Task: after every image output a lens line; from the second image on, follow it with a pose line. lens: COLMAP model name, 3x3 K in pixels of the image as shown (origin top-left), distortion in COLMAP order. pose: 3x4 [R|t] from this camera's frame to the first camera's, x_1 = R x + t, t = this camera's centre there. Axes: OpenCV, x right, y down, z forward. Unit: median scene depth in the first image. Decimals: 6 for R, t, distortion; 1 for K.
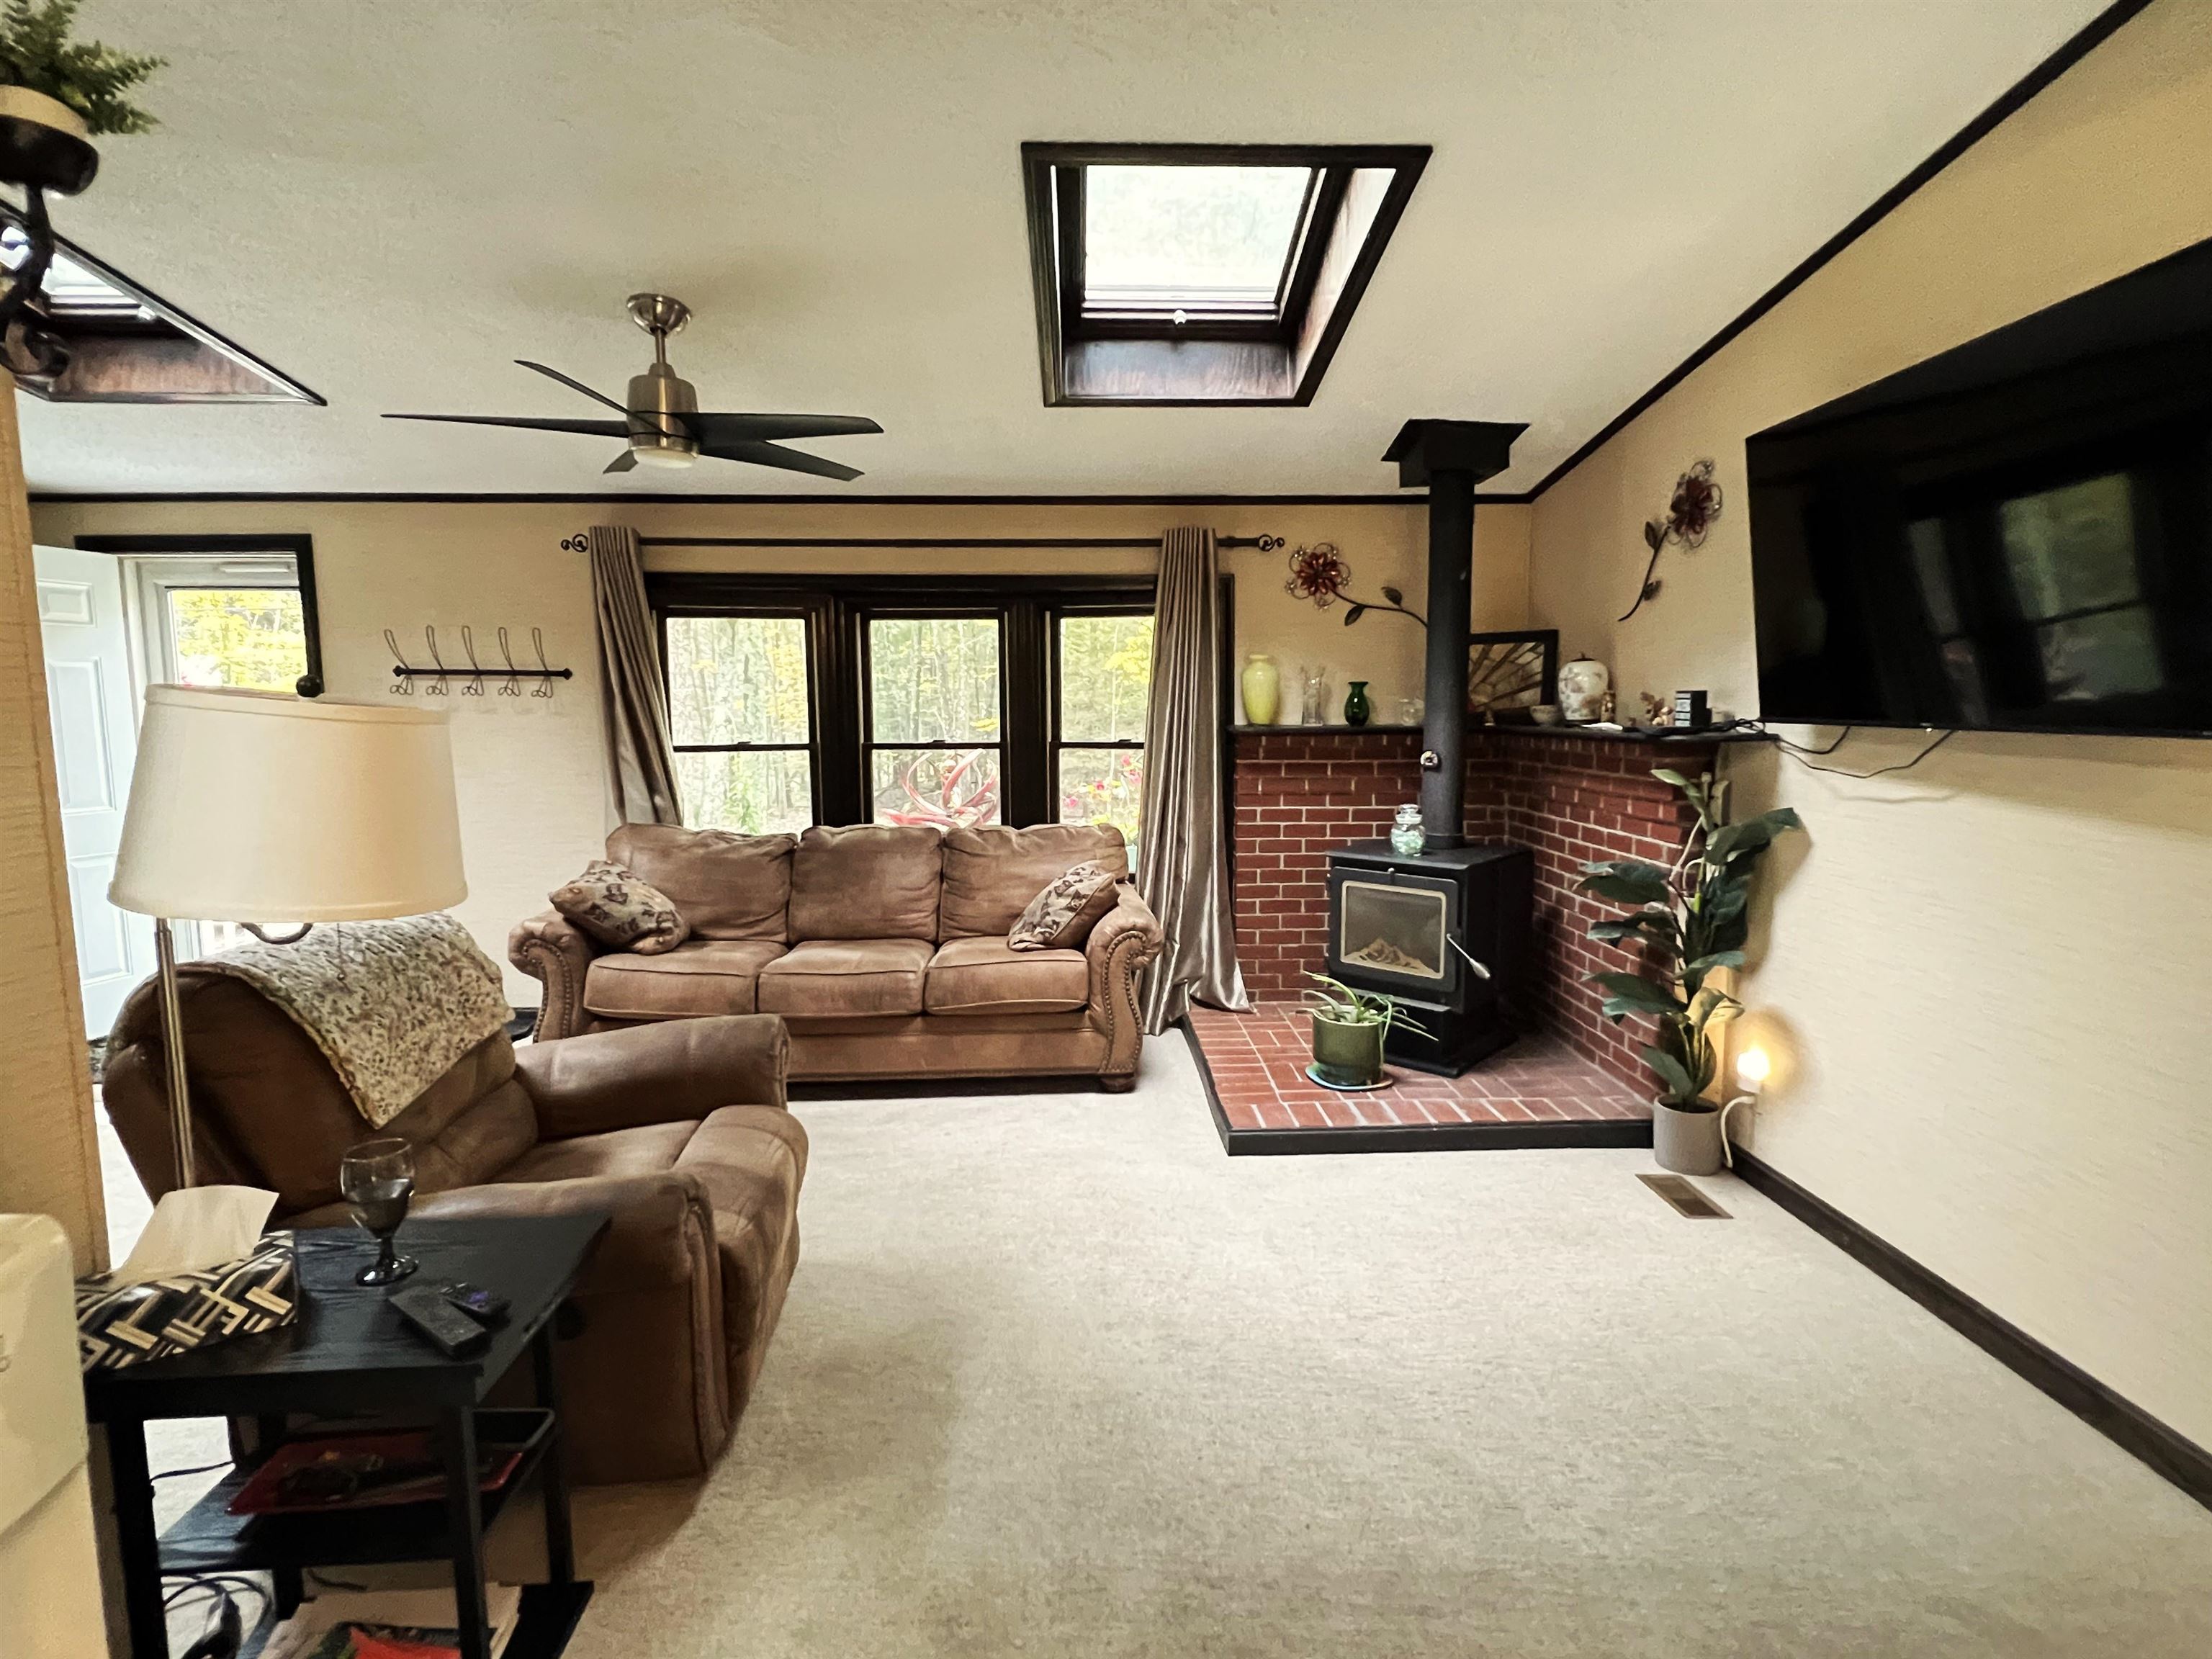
lens RADIAL K [[1121.4, 0, 1111.8], [0, 1121.4, 831.9], [0, 0, 1]] dist [-0.002029, 0.000111]
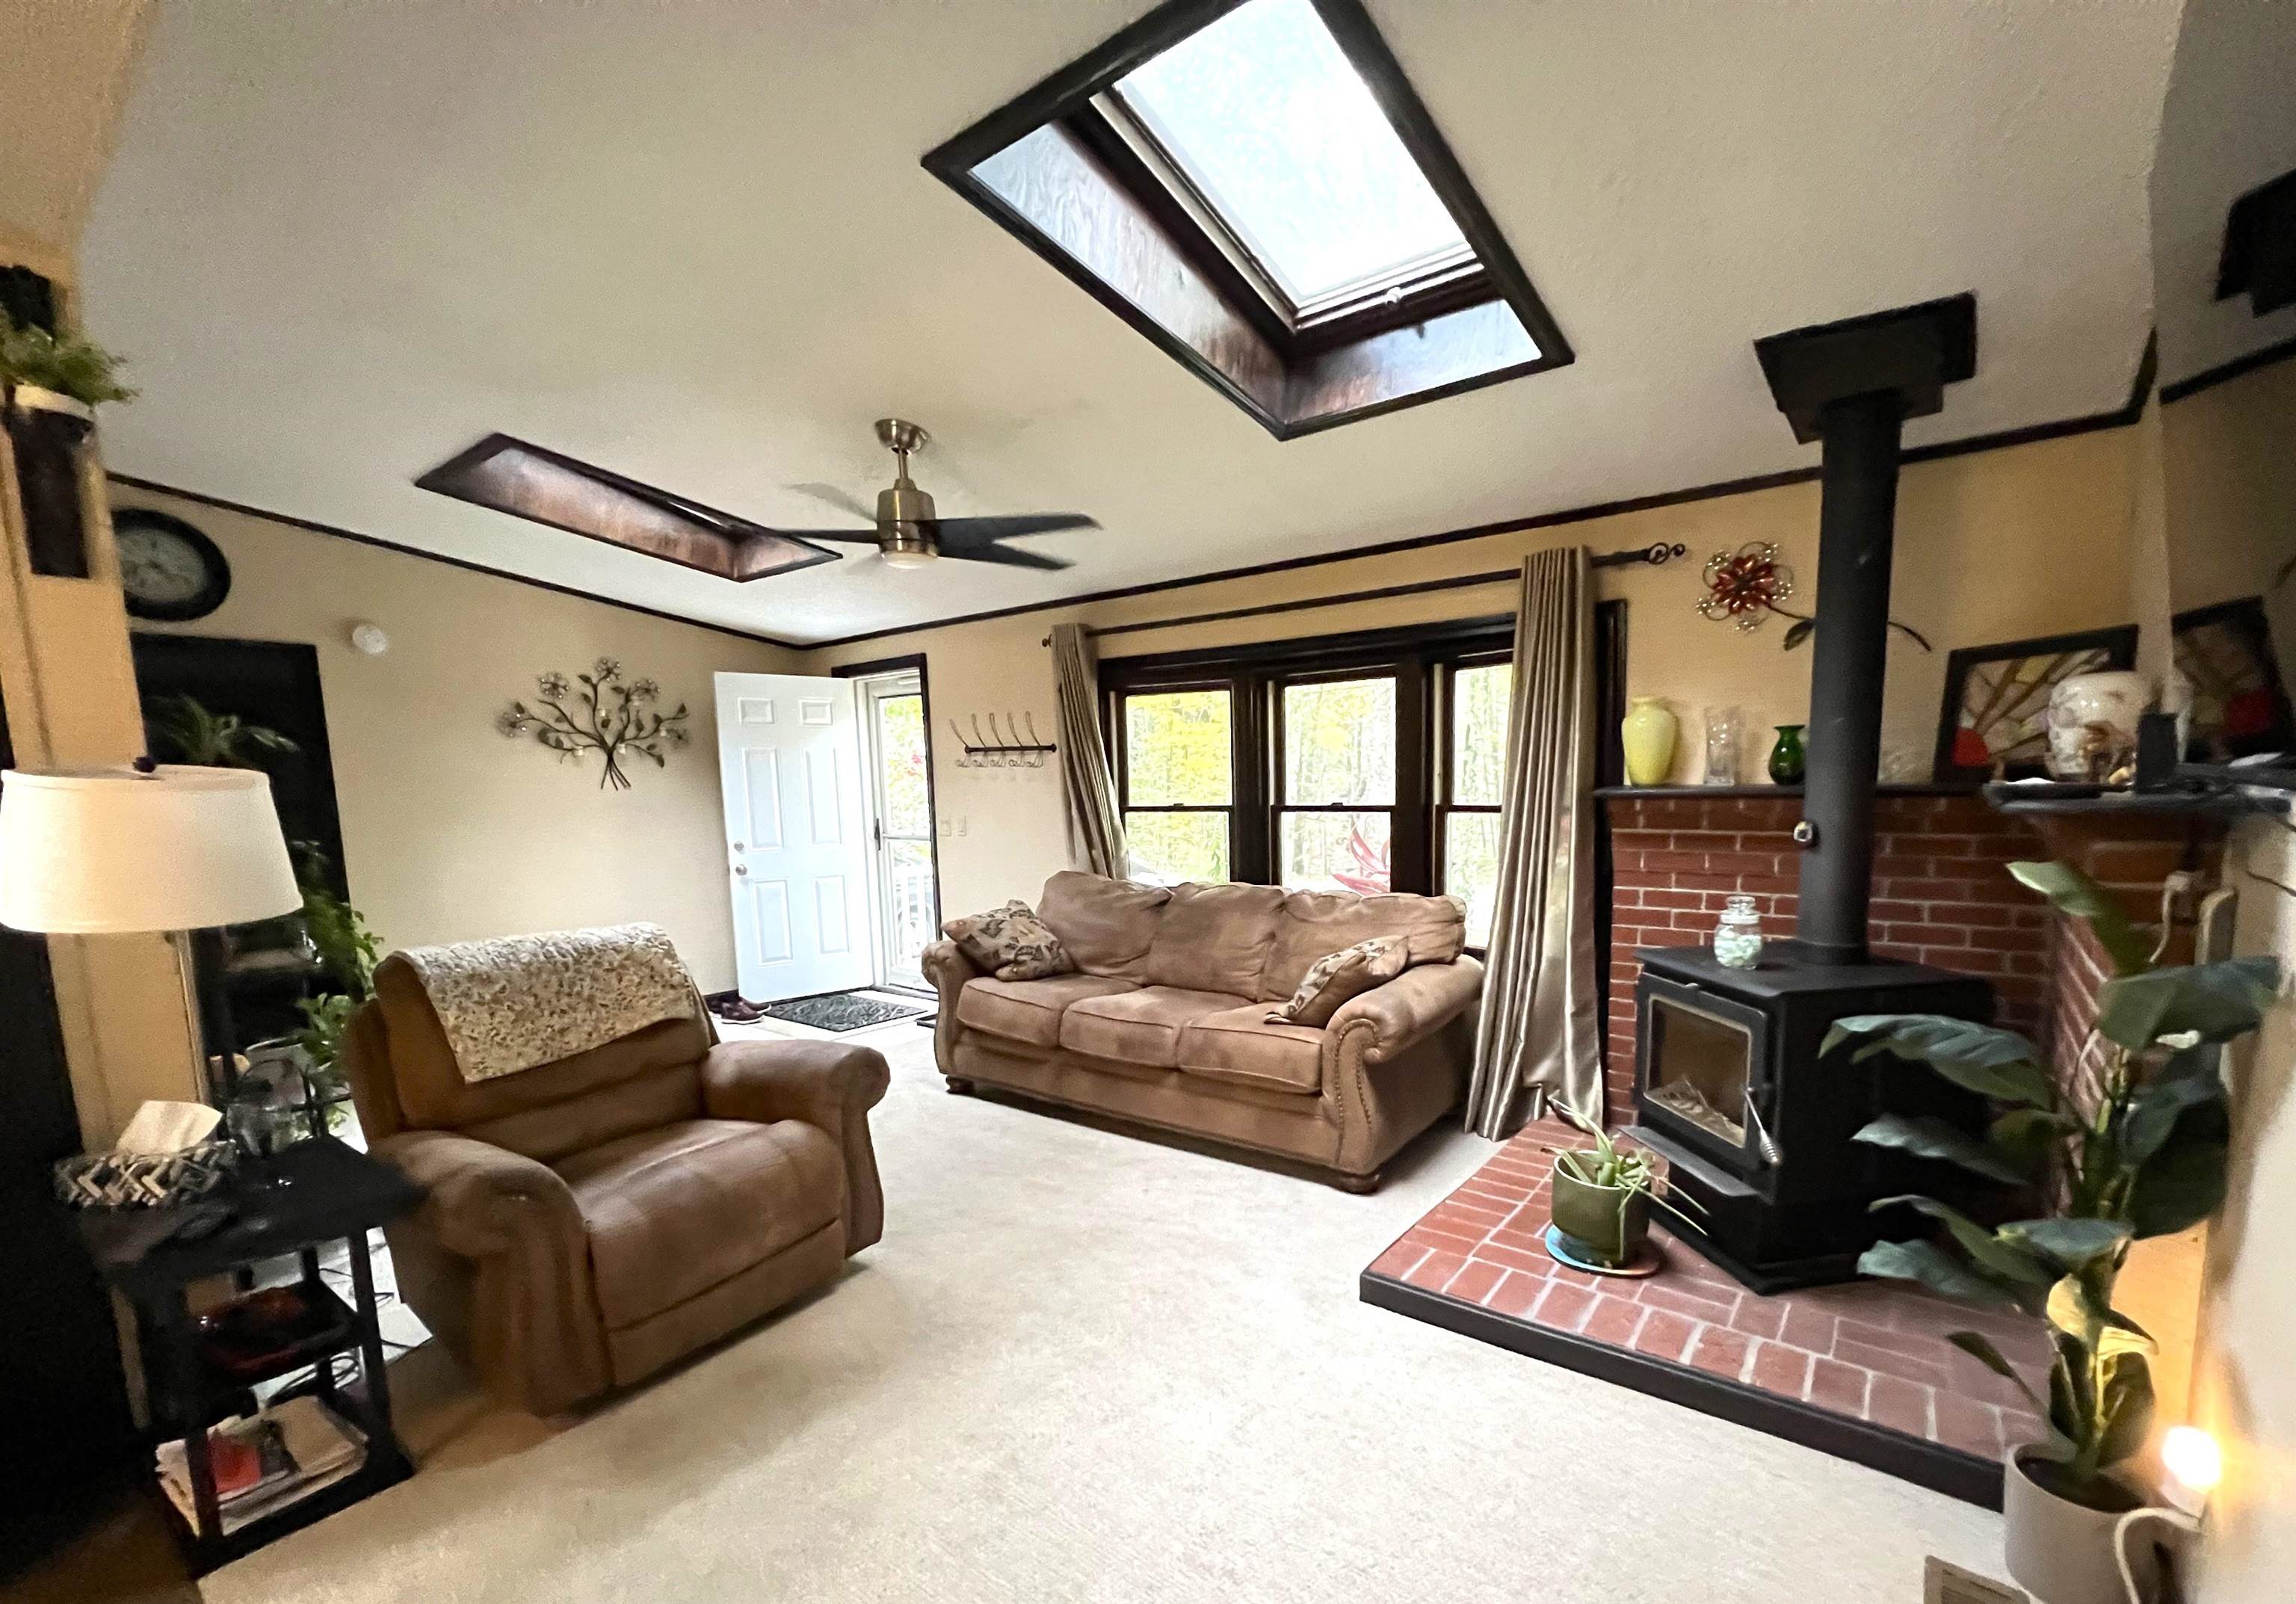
lens RADIAL K [[978.6, 0, 1208.4], [0, 978.6, 901.1], [0, 0, 1]] dist [-0.004545, 0.000230]
pose [[0.780185, 0.066536, -0.622000, 0.395123], [-0.053879, 0.997780, 0.039151, -0.027937], [0.623224, 0.002967, 0.782038, 0.313703]]
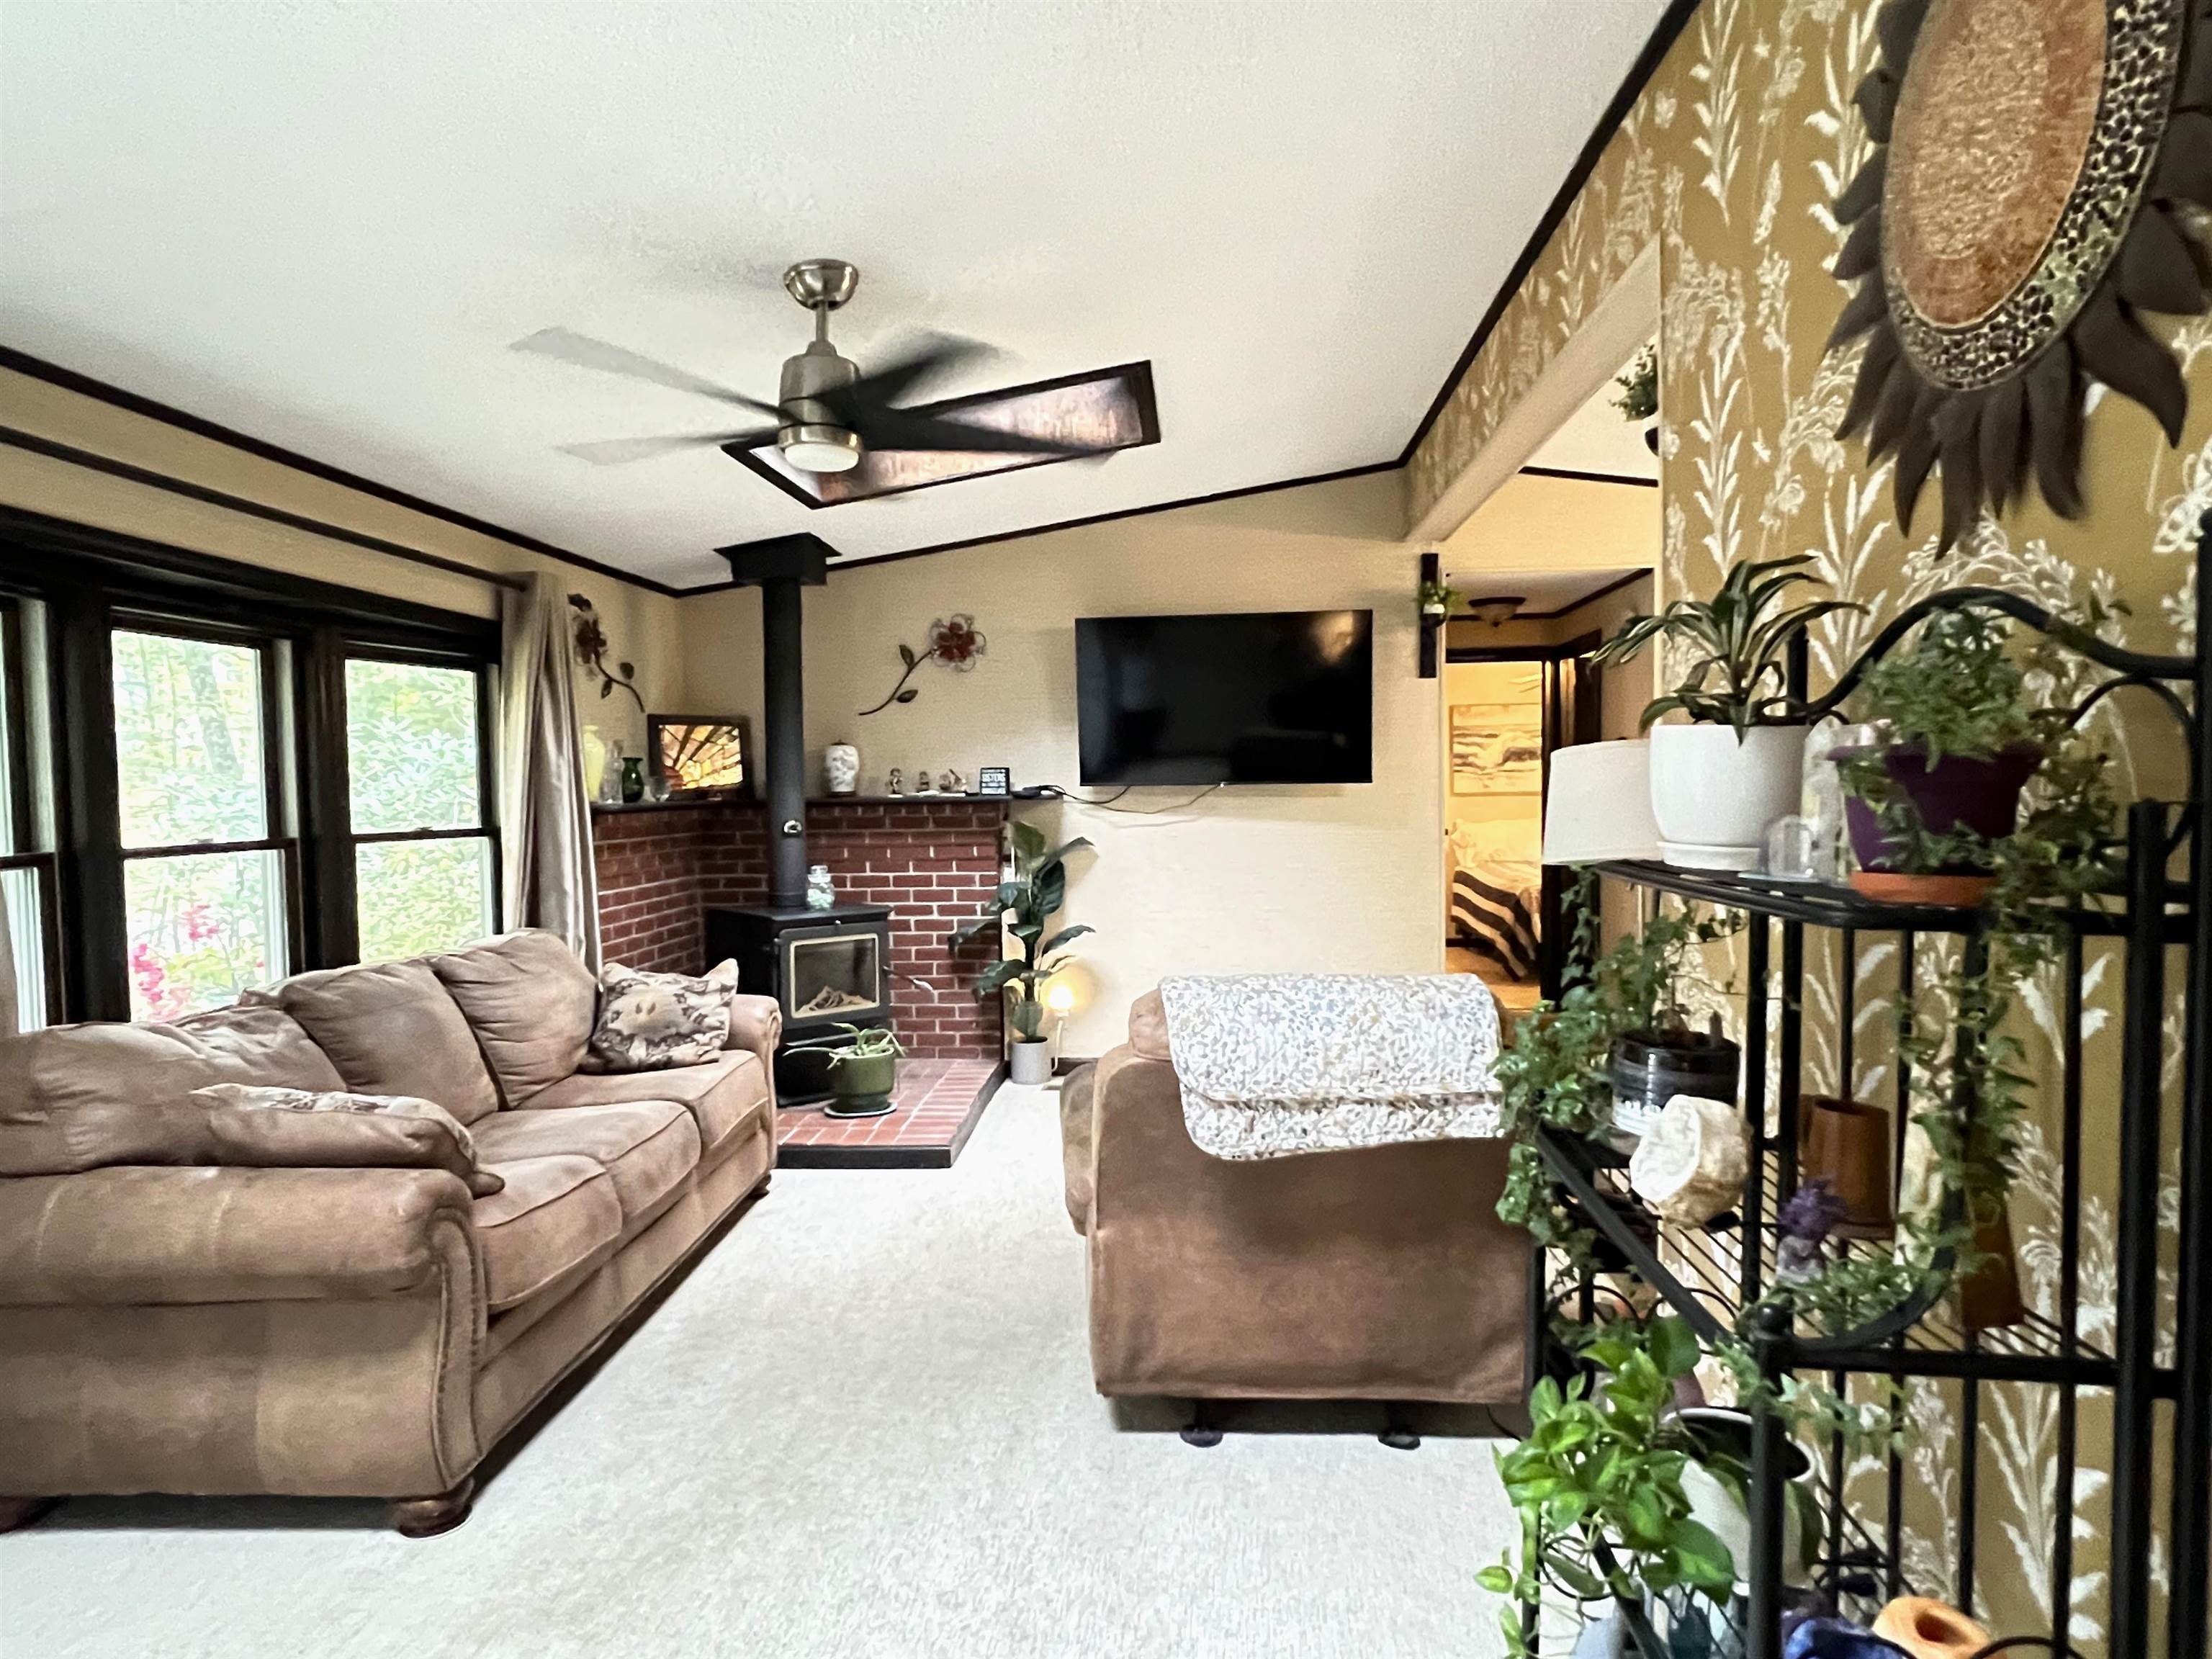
lens RADIAL K [[1302.9, 0, 1117.0], [0, 1302.9, 839.1], [0, 0, 1]] dist [-0.001400, 0.000045]
pose [[0.101593, -0.039748, 0.994032, -1.033748], [0.127374, 0.991497, 0.026629, -0.048939], [-0.986638, 0.123908, 0.105792, 0.572800]]
